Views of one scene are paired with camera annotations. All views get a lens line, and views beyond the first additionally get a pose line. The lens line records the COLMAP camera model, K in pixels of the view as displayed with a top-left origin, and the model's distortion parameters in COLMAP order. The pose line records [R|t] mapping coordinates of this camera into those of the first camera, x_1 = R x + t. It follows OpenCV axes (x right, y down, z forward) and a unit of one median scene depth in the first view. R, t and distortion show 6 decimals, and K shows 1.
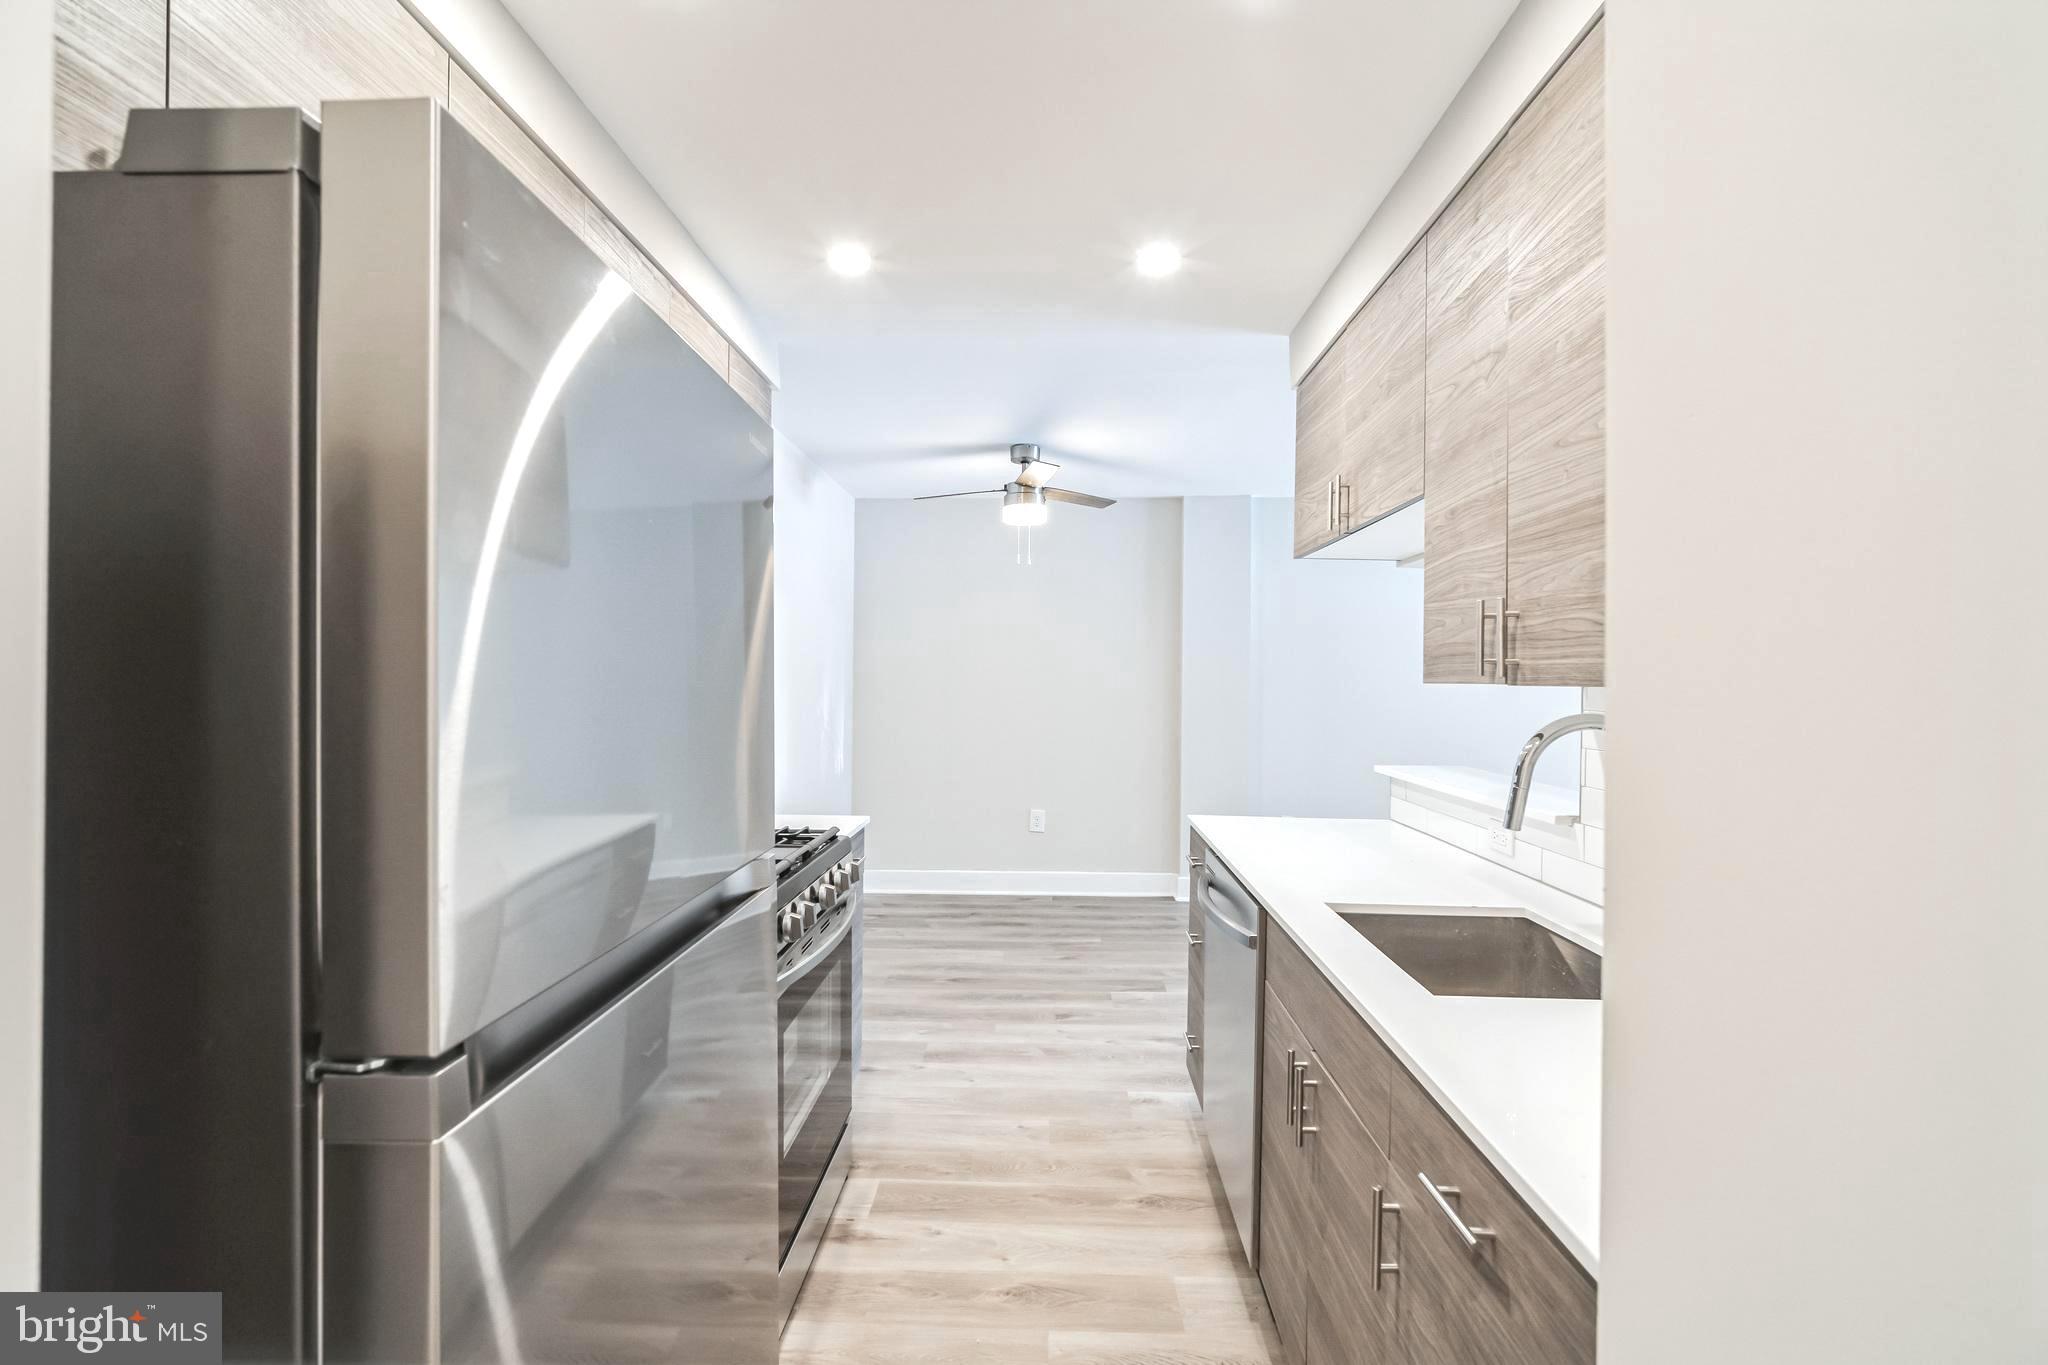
lens RADIAL K [[907.3, 0, 1020.4], [0, 907.3, 661.5], [0, 0, 1]] dist [-0.016988, 0.004879]
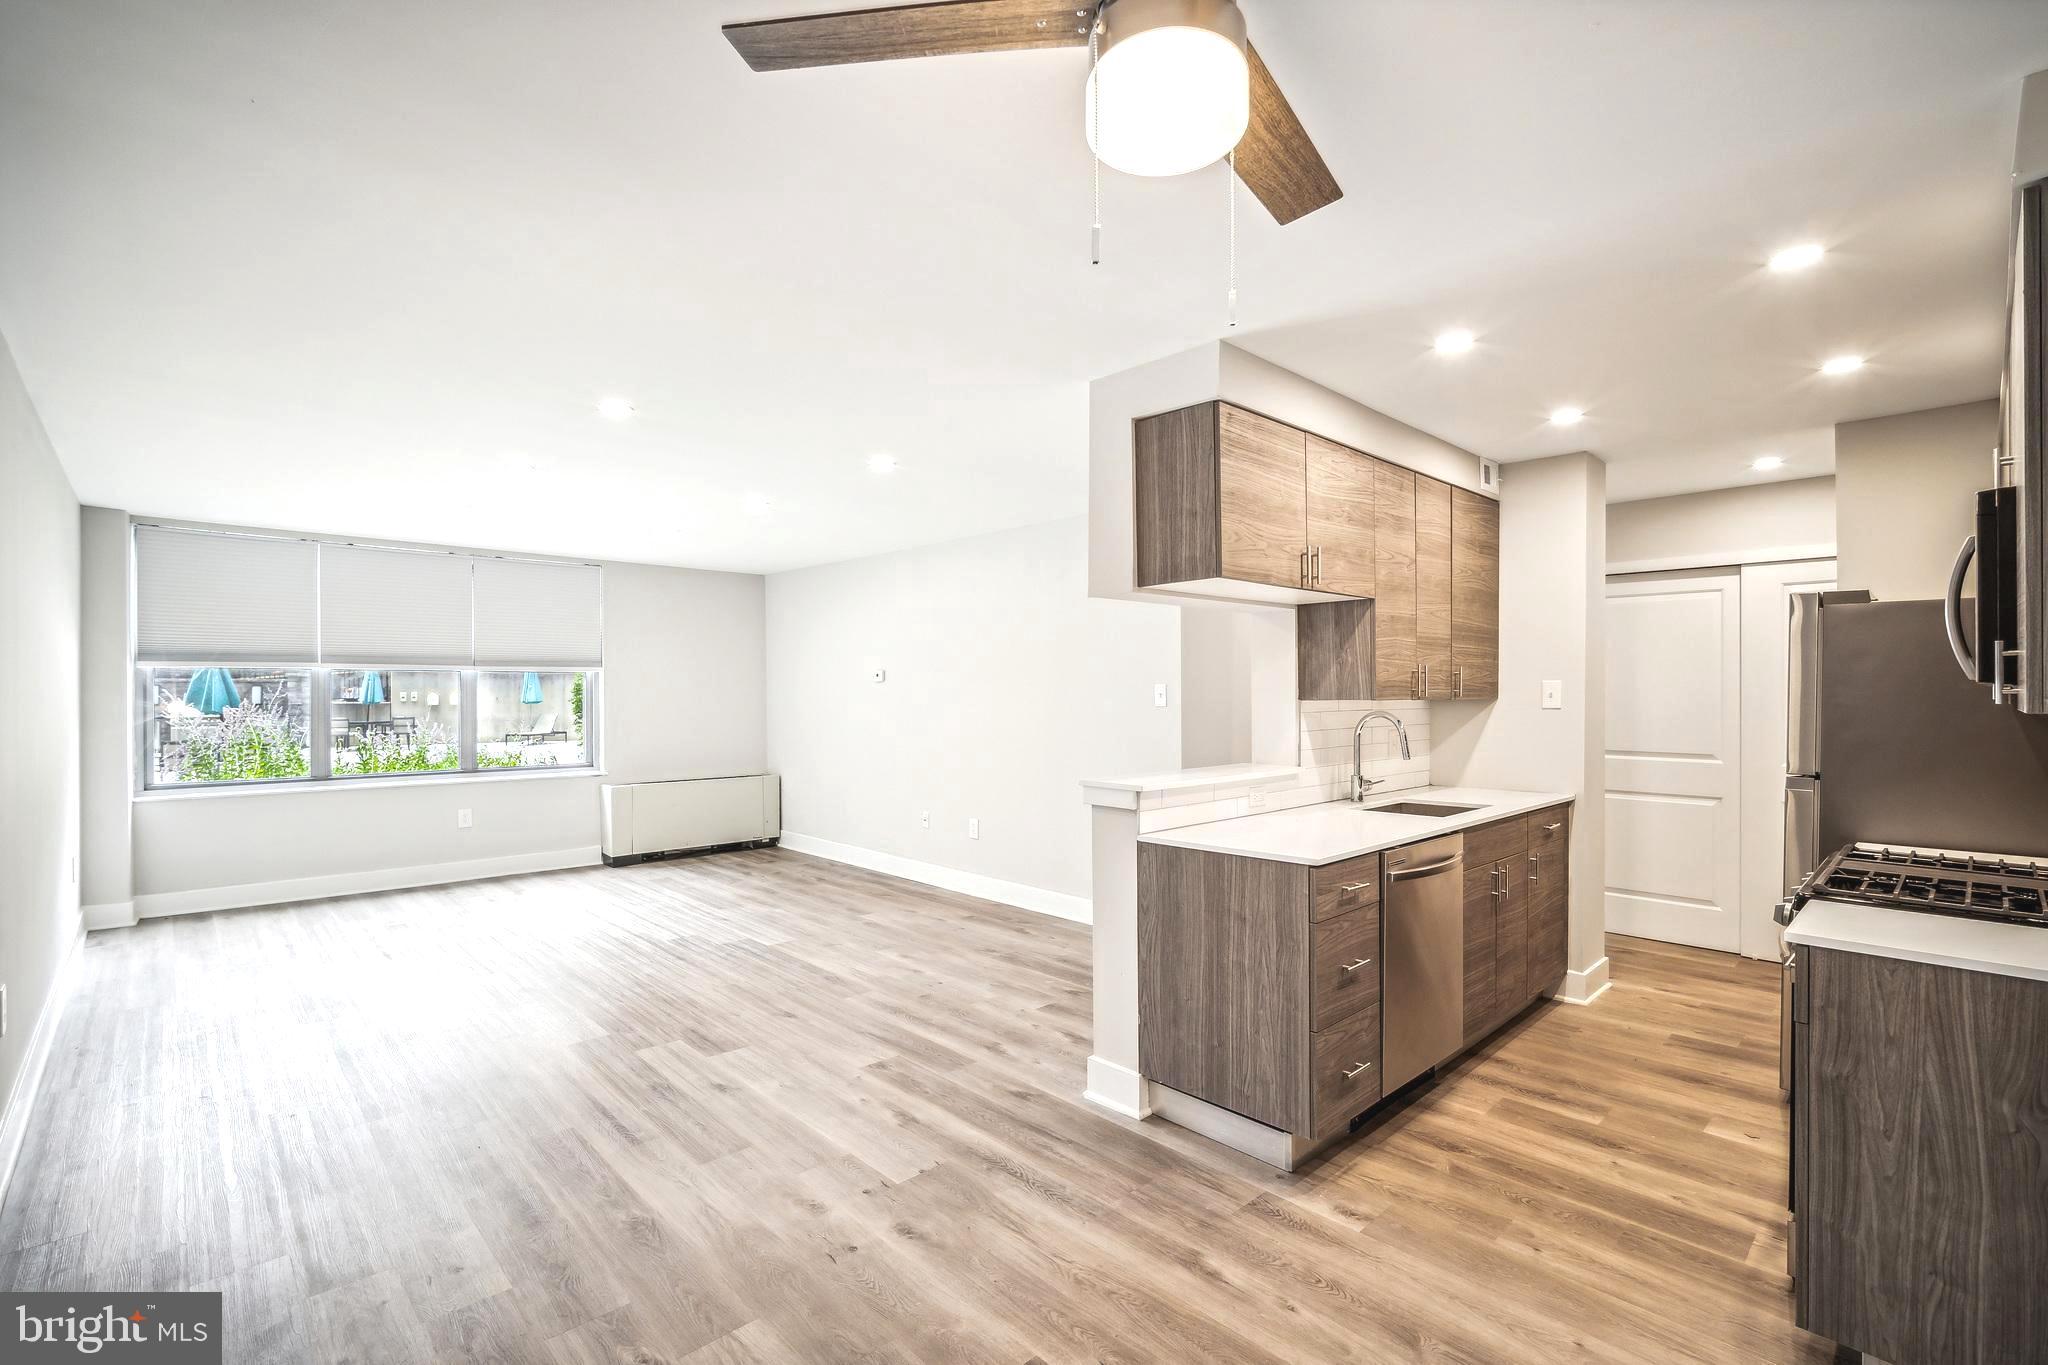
lens RADIAL K [[918.2, 0, 1028.4], [0, 918.2, 691.3], [0, 0, 1]] dist [-0.012327, 0.001096]
pose [[-0.715262, -0.007824, 0.698812, -0.207190], [-0.015083, 0.999877, -0.004243, 0.013480], [-0.698693, -0.013575, -0.715292, 1.631117]]
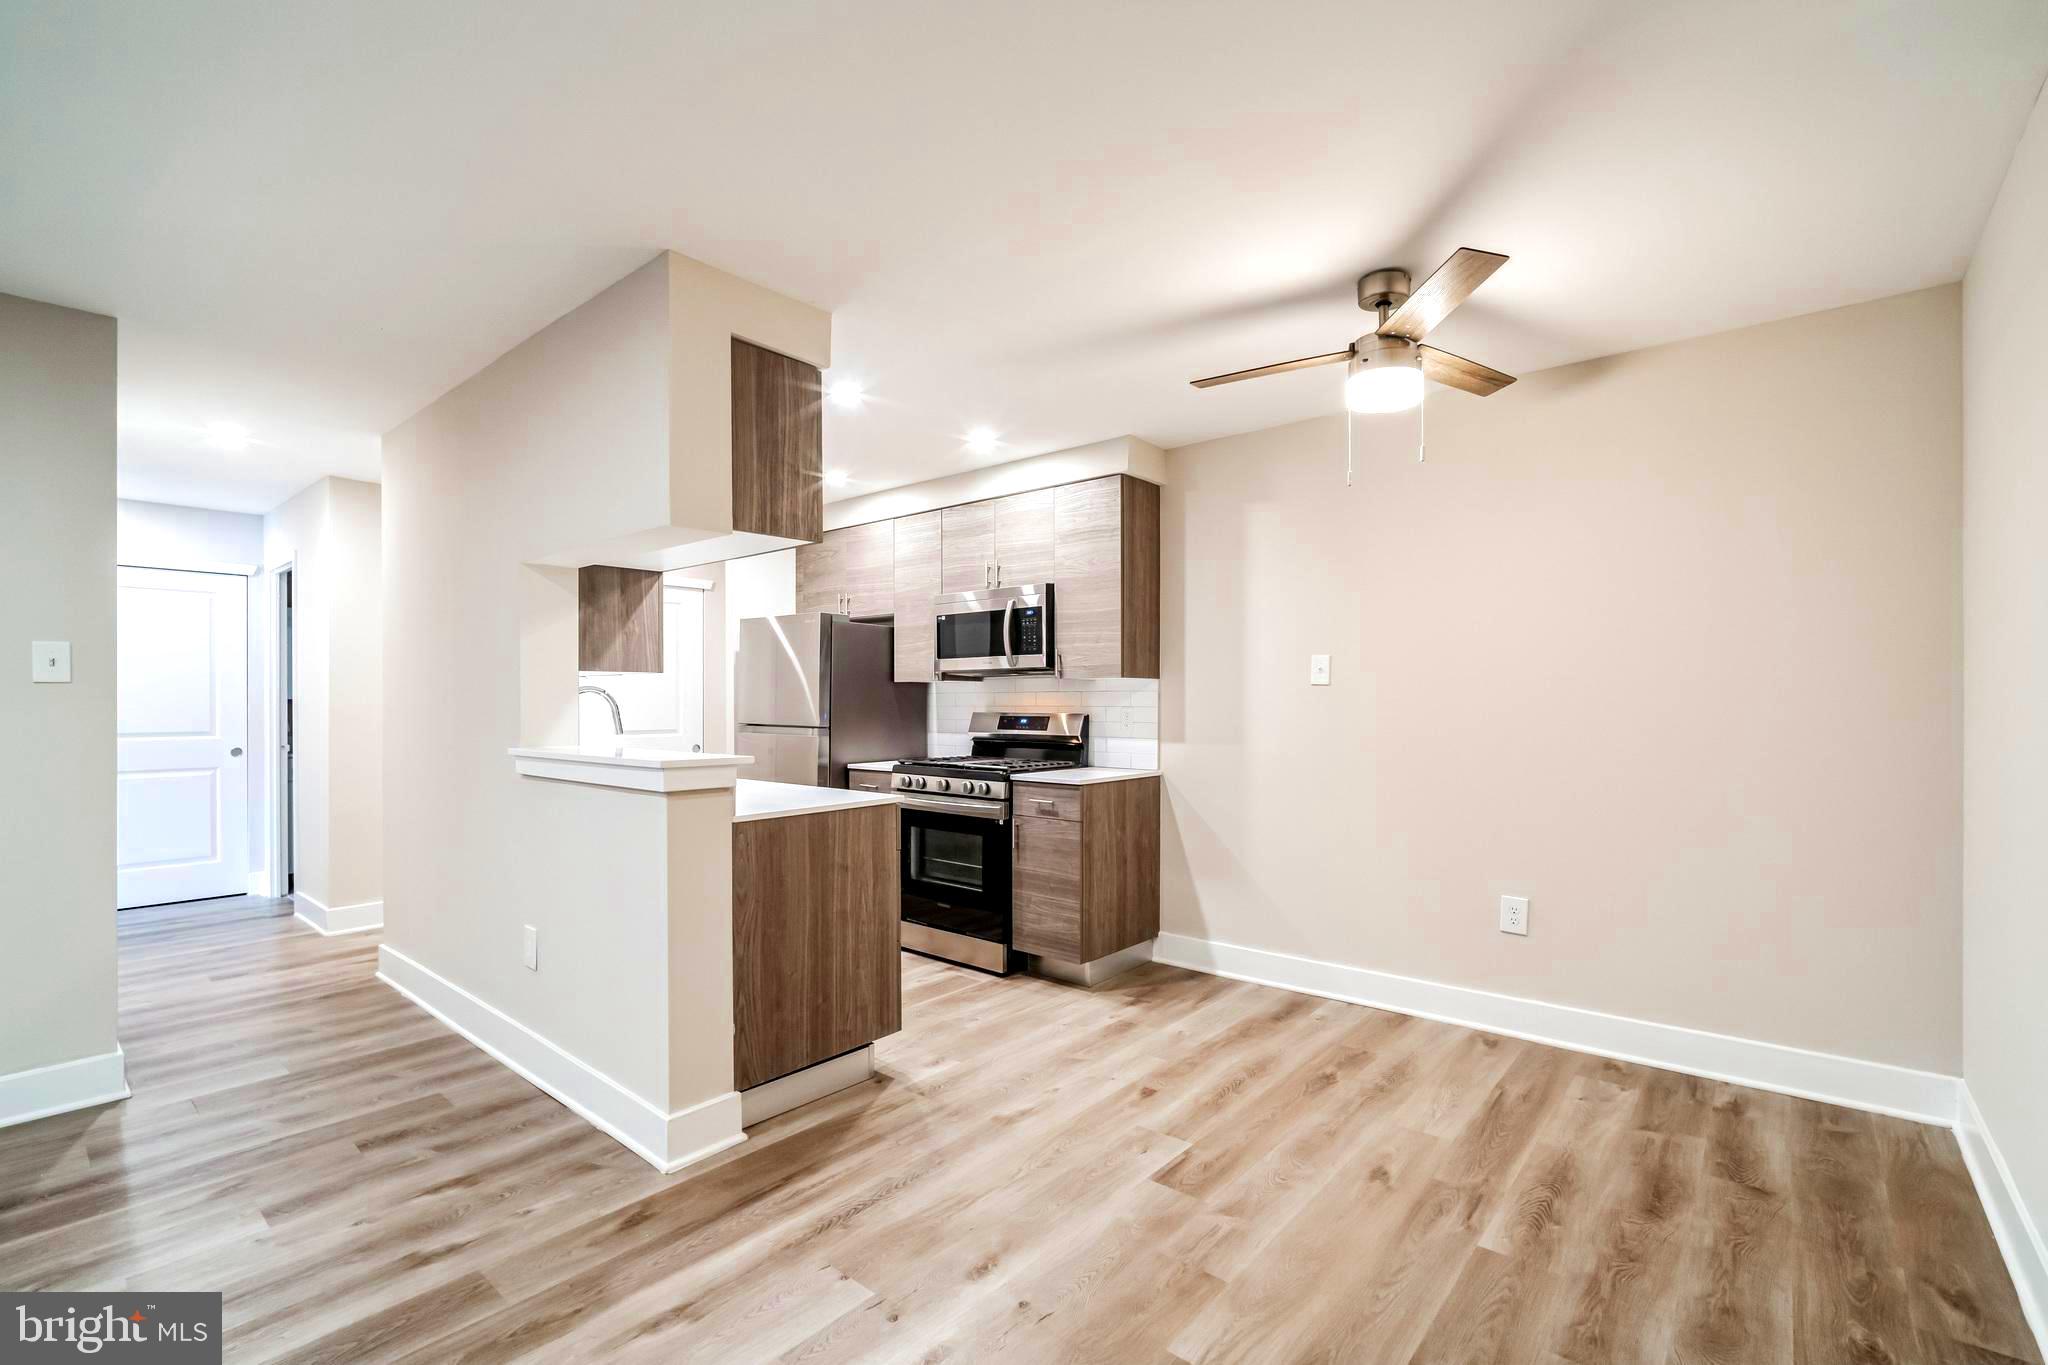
lens RADIAL K [[899.5, 0, 1023.3], [0, 899.5, 699.8], [0, 0, 1]] dist [-0.011681, 0.000459]
pose [[-0.621631, -0.008414, -0.783265, 0.822327], [0.007586, 0.999831, -0.016761, 0.066722], [0.783274, -0.016361, -0.621462, 1.576665]]
